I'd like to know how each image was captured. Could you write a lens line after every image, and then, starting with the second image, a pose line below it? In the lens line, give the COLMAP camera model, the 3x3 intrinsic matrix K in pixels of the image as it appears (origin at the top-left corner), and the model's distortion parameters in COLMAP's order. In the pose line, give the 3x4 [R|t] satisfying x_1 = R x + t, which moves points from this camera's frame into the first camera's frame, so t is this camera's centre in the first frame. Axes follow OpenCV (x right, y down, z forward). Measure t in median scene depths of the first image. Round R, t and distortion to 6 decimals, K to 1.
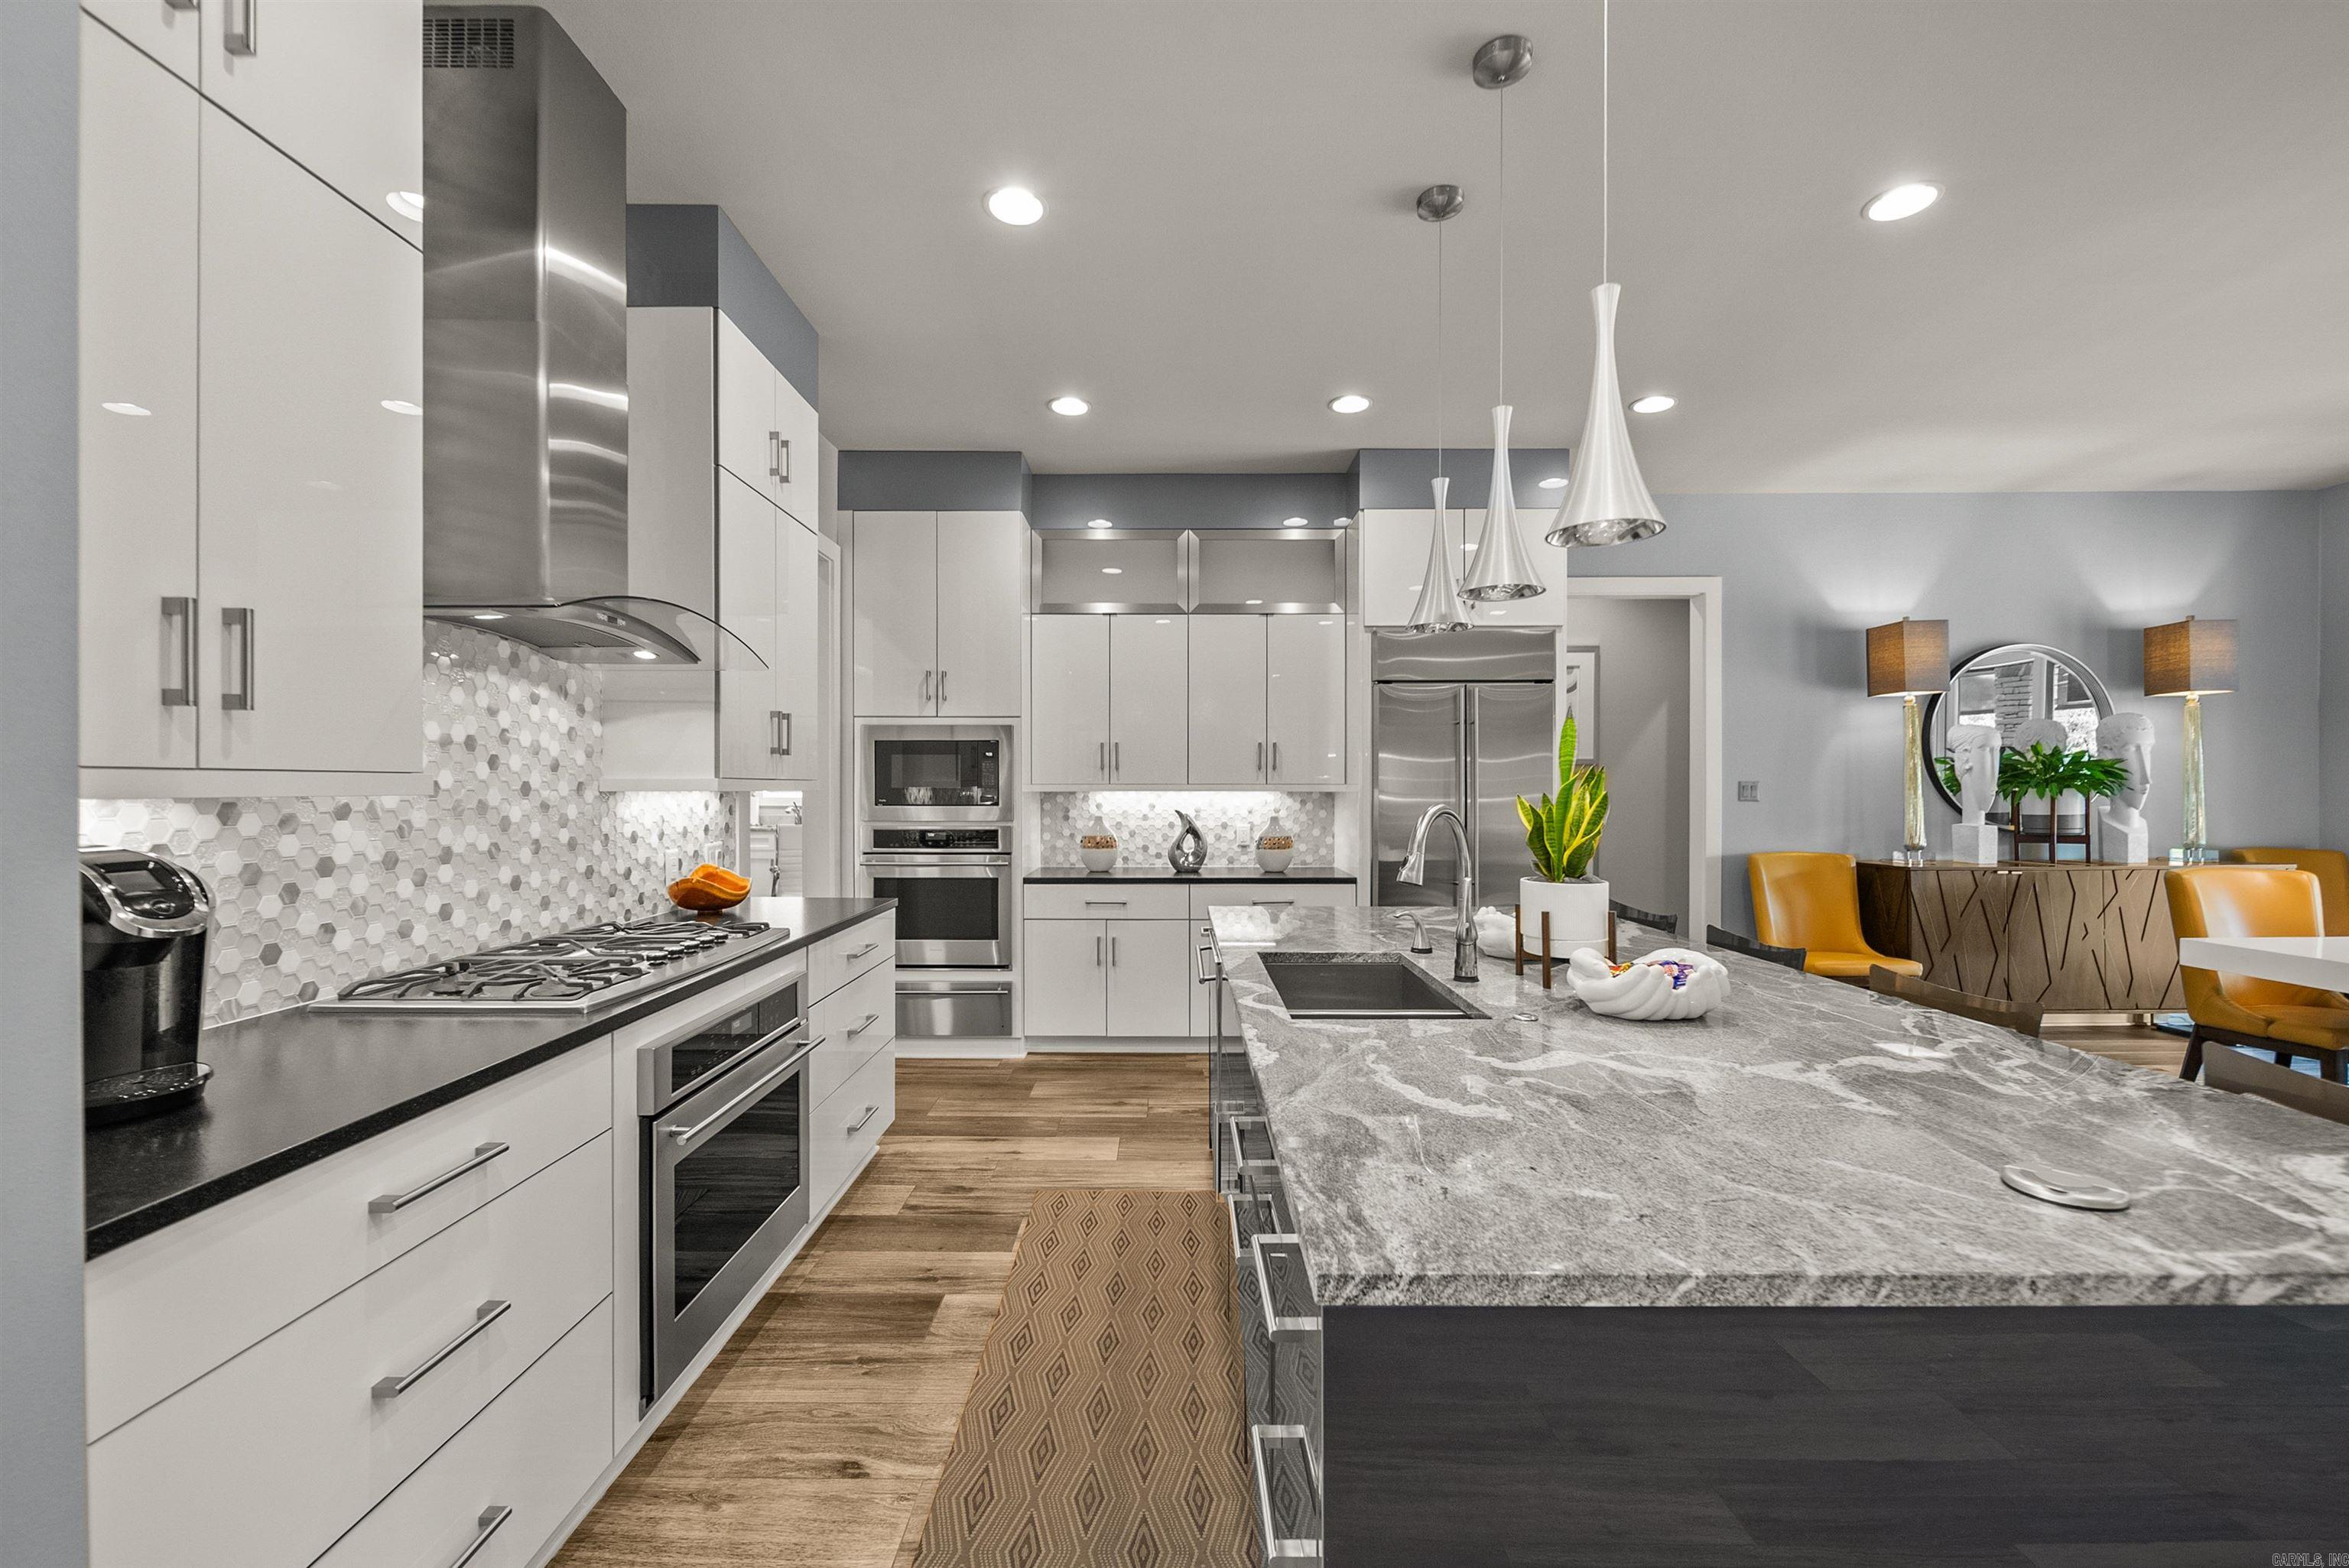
lens RADIAL K [[925.8, 0, 1167.4], [0, 925.8, 789.3], [0, 0, 1]] dist [-0.000511, -0.000097]
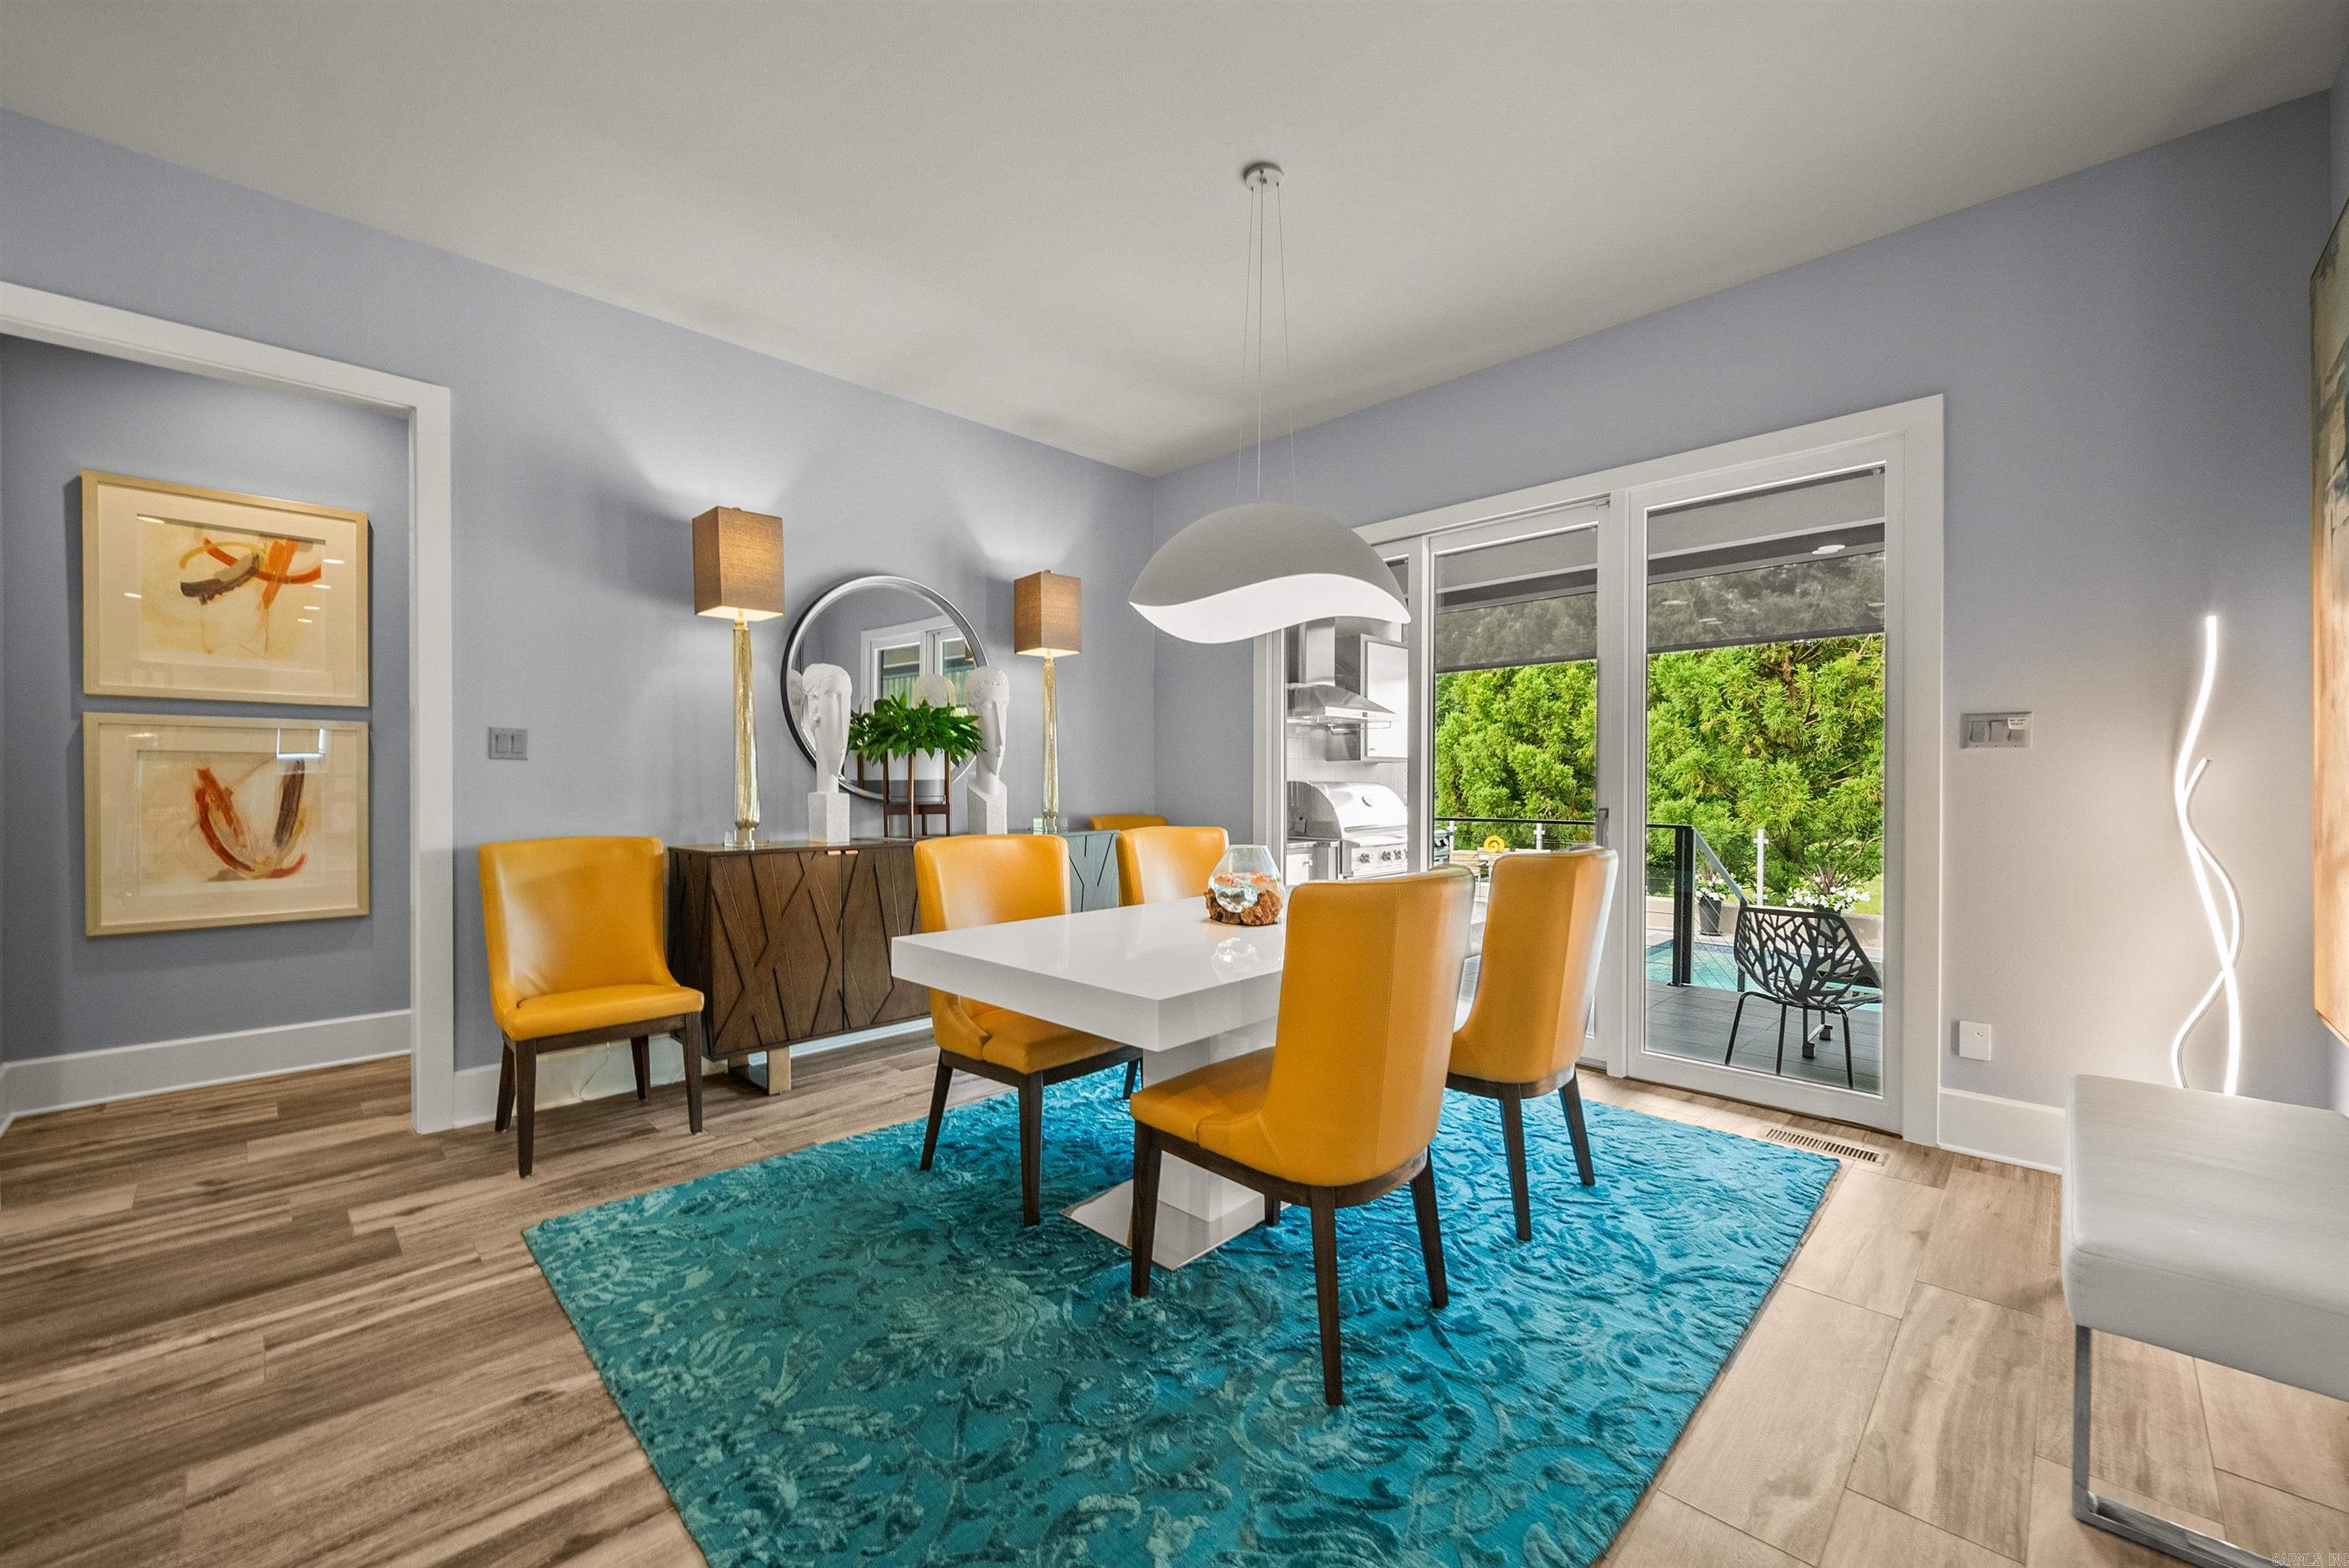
lens RADIAL K [[913.1, 0, 1158.2], [0, 913.1, 790.5], [0, 0, 1]] dist [-0.002673, -0.000440]
pose [[0.707148, -0.004095, 0.707054, 0.754229], [0.000226, 0.999984, 0.005566, 0.045544], [-0.707066, -0.003776, 0.707138, 0.373395]]
